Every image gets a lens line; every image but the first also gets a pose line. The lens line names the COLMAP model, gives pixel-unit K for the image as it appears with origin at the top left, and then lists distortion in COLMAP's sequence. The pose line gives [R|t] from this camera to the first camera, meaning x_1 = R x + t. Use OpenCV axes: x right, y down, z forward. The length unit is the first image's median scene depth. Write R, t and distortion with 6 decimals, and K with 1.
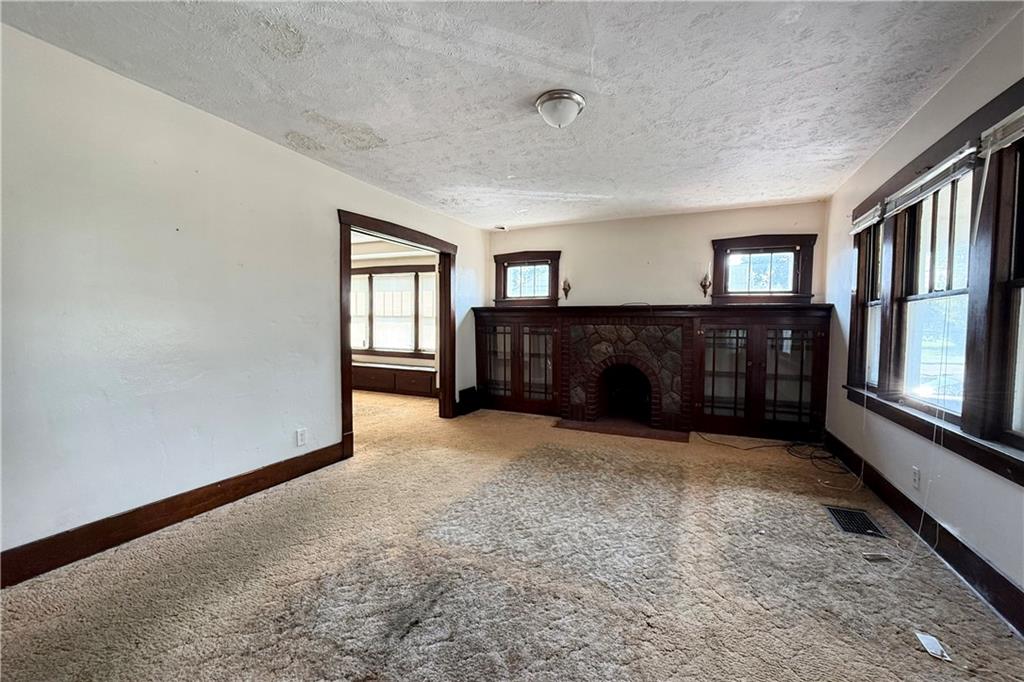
lens RADIAL K [[408.8, 0, 515.1], [0, 408.8, 341.0], [0, 0, 1]] dist [0.001253, 0.000064]
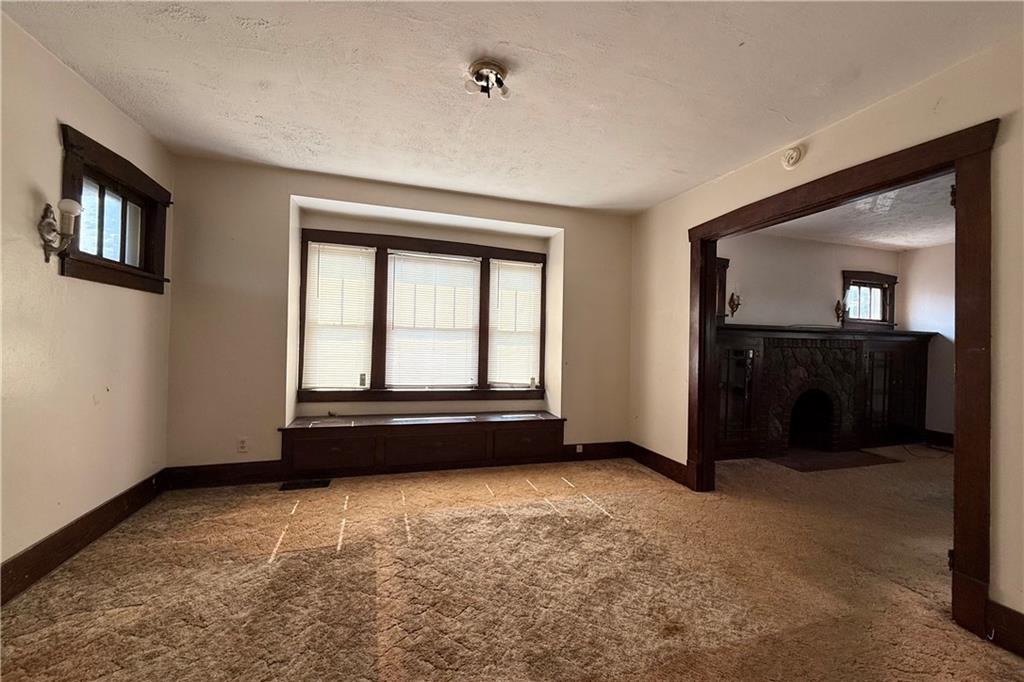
lens RADIAL K [[408.8, 0, 515.1], [0, 408.8, 341.0], [0, 0, 1]] dist [0.001253, 0.000064]
pose [[0.750076, 0.003214, 0.661344, -0.841272], [0.013591, 0.999702, -0.020273, -0.043403], [-0.661212, 0.024195, 0.749809, 0.709486]]
